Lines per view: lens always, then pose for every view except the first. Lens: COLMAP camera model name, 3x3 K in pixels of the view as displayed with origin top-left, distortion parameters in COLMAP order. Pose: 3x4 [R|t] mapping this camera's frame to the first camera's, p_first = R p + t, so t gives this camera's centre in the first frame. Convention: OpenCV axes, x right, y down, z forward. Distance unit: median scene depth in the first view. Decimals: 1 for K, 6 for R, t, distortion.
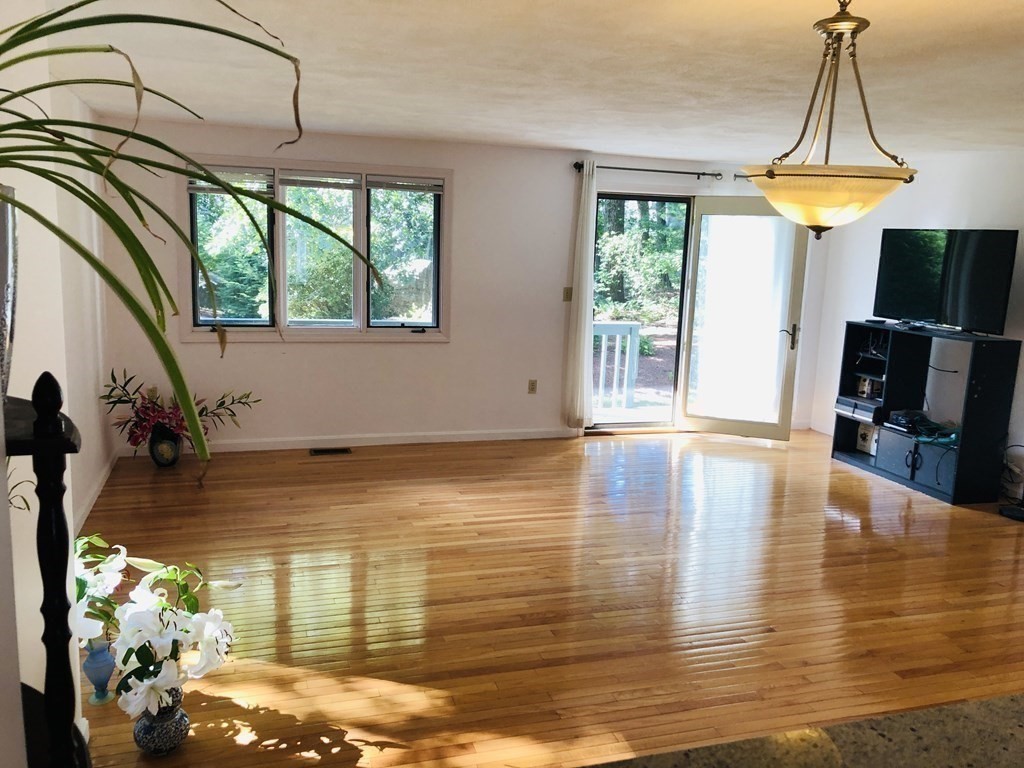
lens RADIAL K [[846.3, 0, 512.0], [0, 846.3, 384.0], [0, 0, 1]] dist [0.009770, -0.000541]
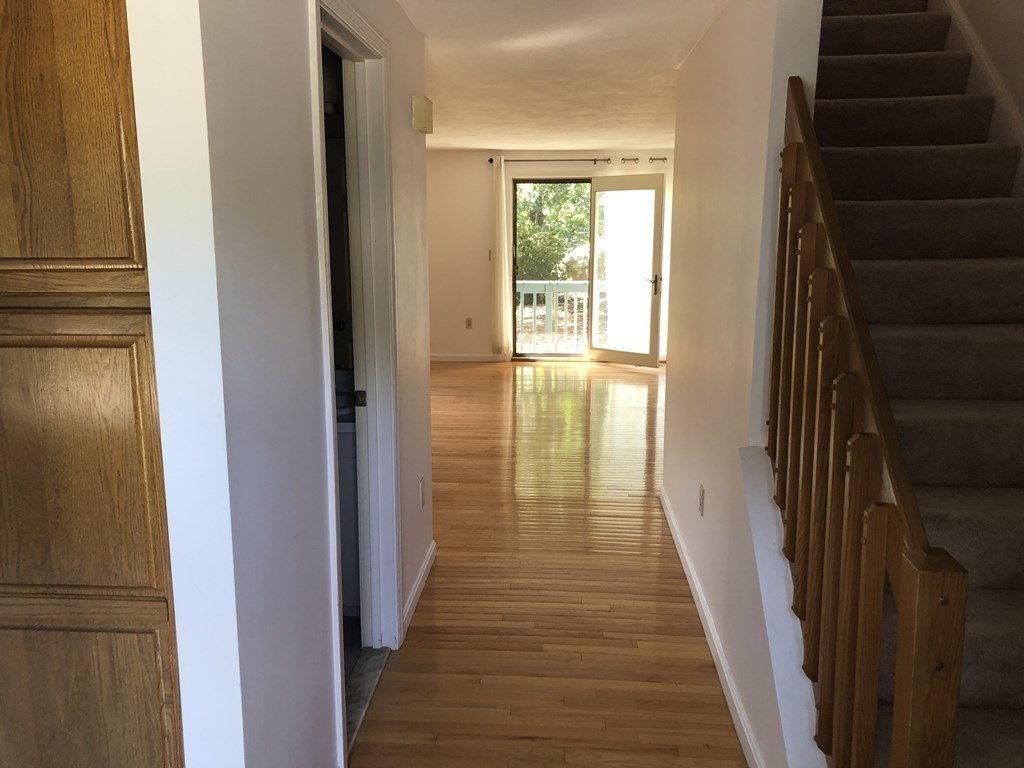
lens RADIAL K [[830.7, 0, 512.0], [0, 830.7, 384.0], [0, 0, 1]] dist [0.003336, -0.005478]
pose [[0.928309, 0.031446, -0.370478, 0.627191], [-0.027779, 0.999498, 0.015231, 0.084047], [0.370771, -0.003848, 0.928716, -0.244825]]
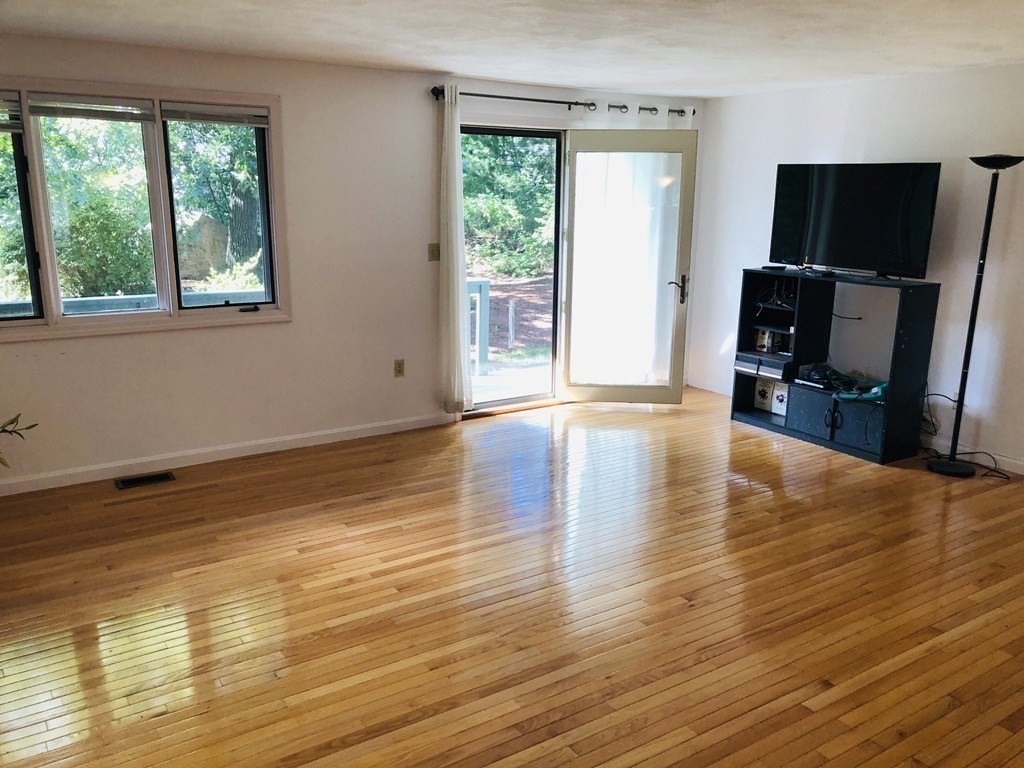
lens RADIAL K [[830.7, 0, 512.0], [0, 830.7, 384.0], [0, 0, 1]] dist [0.003336, -0.005478]
pose [[0.959258, -0.087346, 0.268691, -0.091828], [0.068758, 0.994591, 0.077849, -0.038385], [-0.274038, -0.056202, 0.960075, 0.209758]]
